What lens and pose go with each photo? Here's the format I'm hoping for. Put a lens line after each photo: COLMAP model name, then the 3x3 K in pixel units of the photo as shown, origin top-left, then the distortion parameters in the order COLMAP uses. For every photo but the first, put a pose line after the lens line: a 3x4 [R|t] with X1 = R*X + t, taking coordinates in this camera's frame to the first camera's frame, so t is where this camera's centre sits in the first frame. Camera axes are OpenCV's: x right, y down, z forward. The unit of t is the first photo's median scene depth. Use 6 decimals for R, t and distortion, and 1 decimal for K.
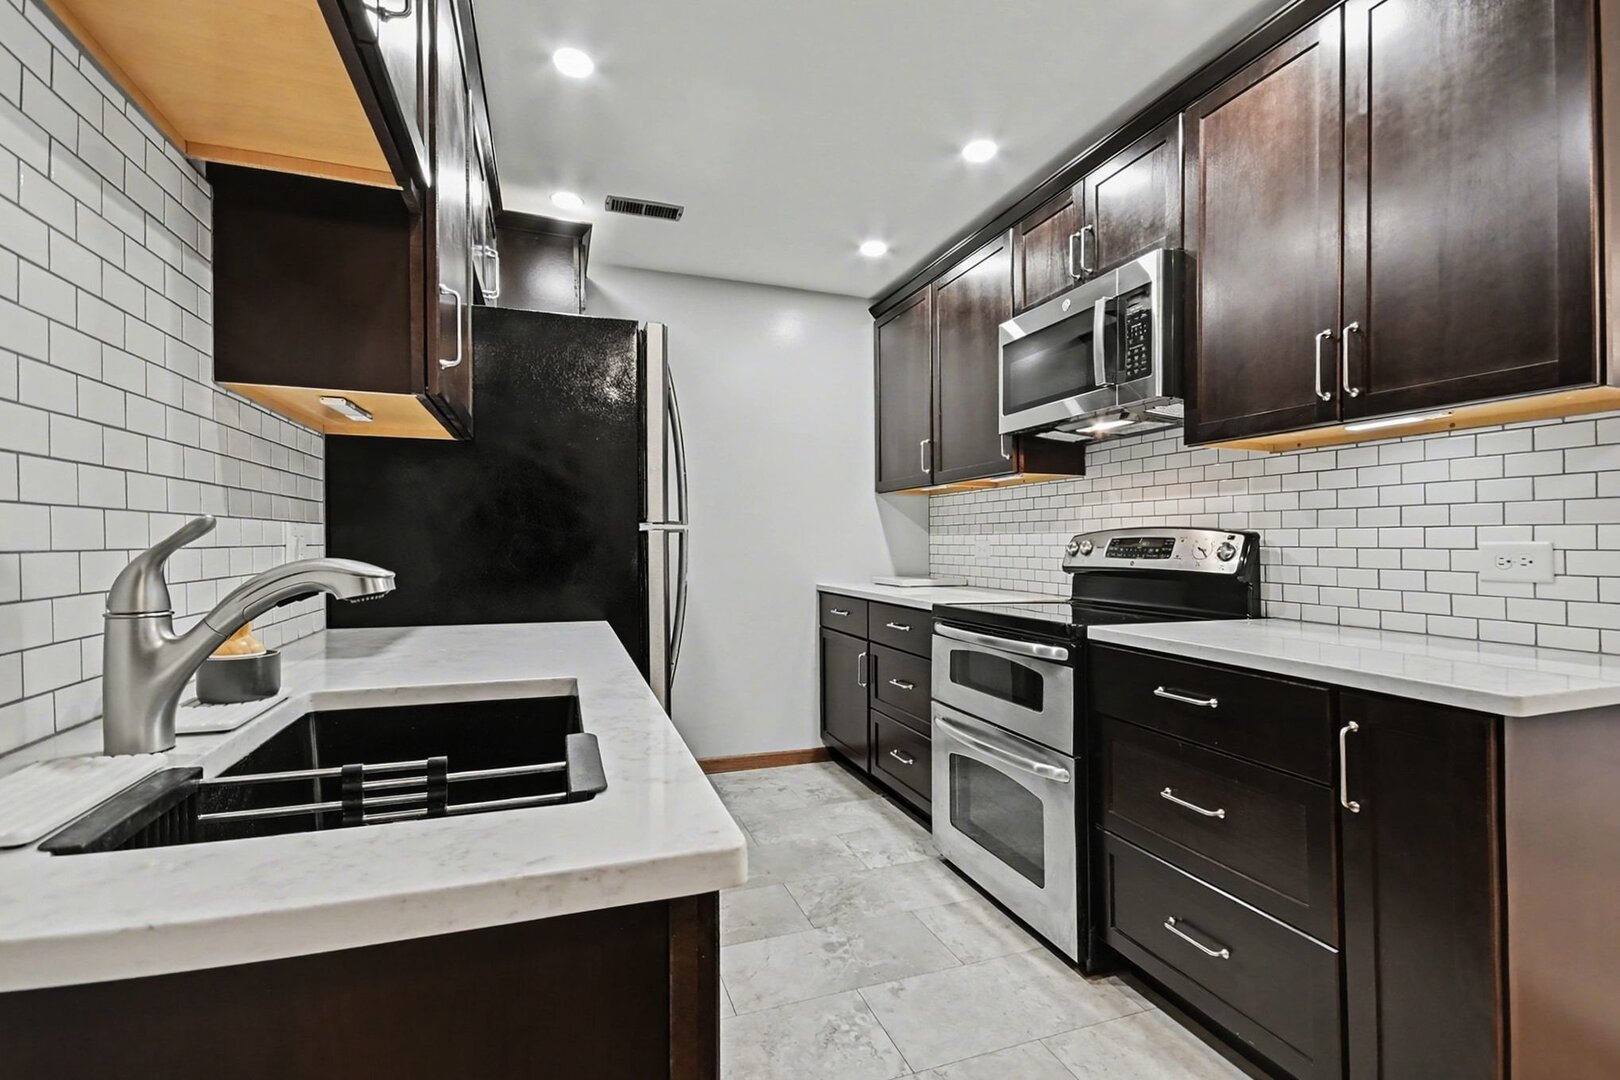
lens RADIAL K [[732.2, 0, 816.1], [0, 732.2, 540.8], [0, 0, 1]] dist [0.003993, -0.000596]
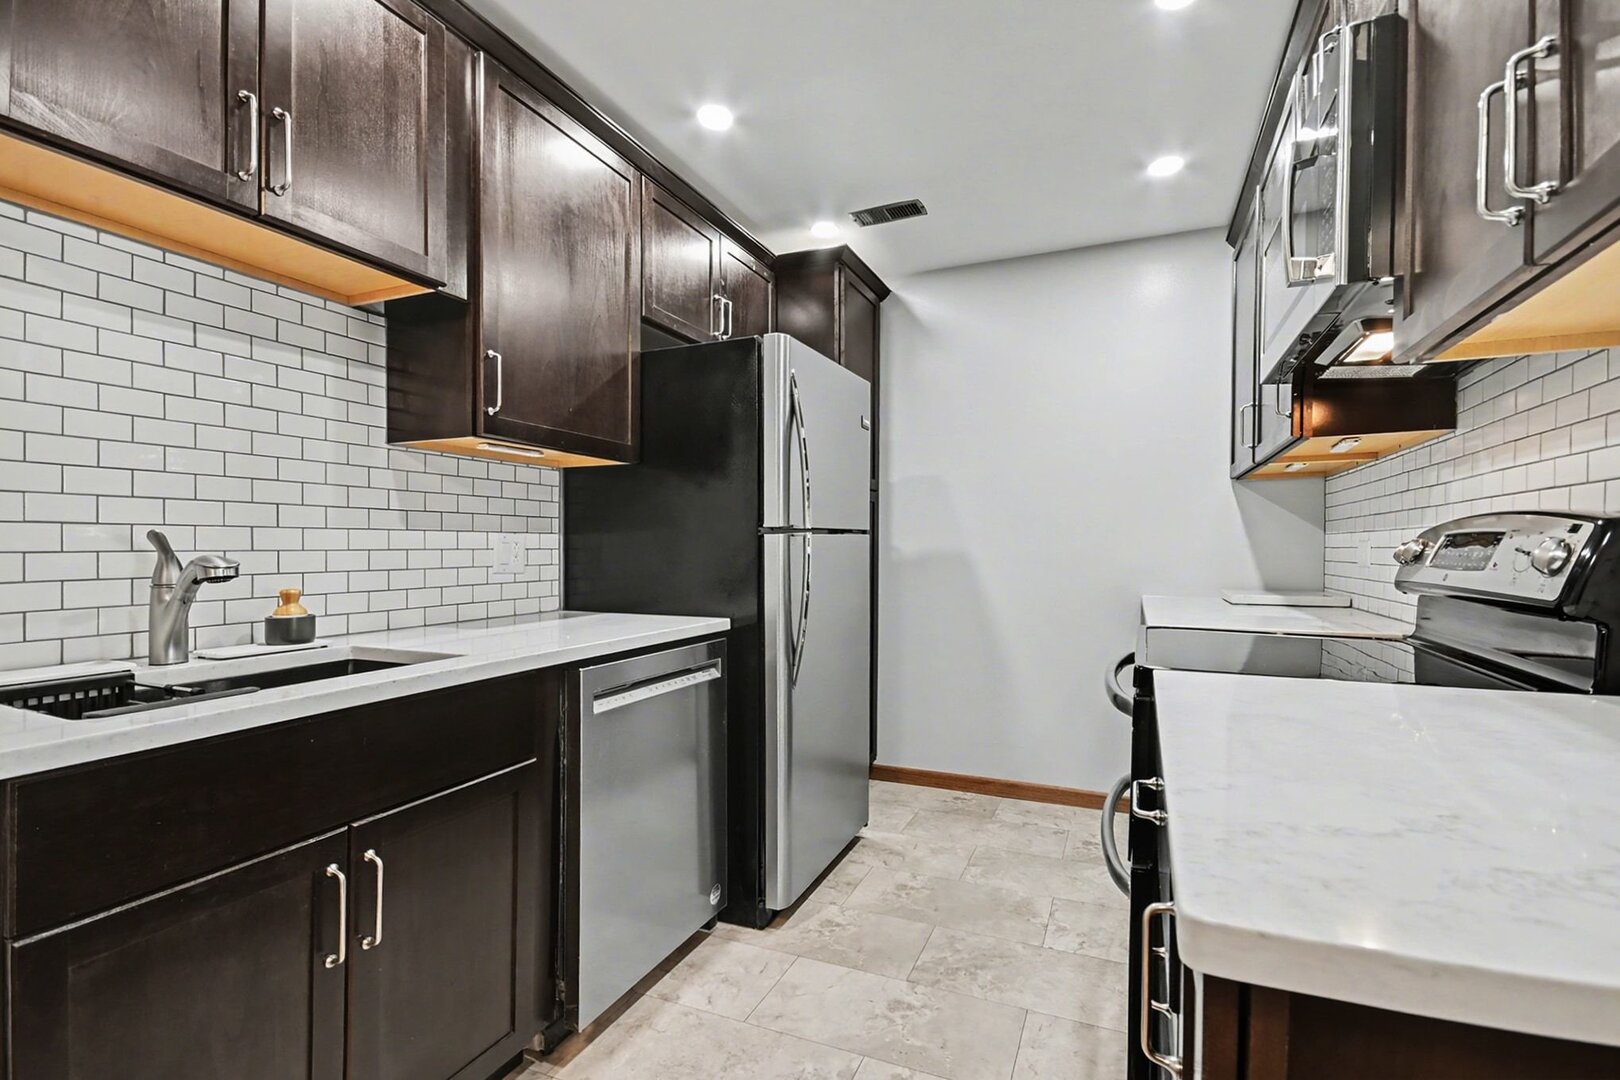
lens RADIAL K [[732.2, 0, 818.6], [0, 732.2, 549.5], [0, 0, 1]] dist [0.003993, -0.000596]
pose [[0.731730, -0.003314, -0.681587, 0.486232], [0.006429, 0.999977, 0.002039, 0.005029], [0.681564, -0.005874, 0.731735, 0.260712]]
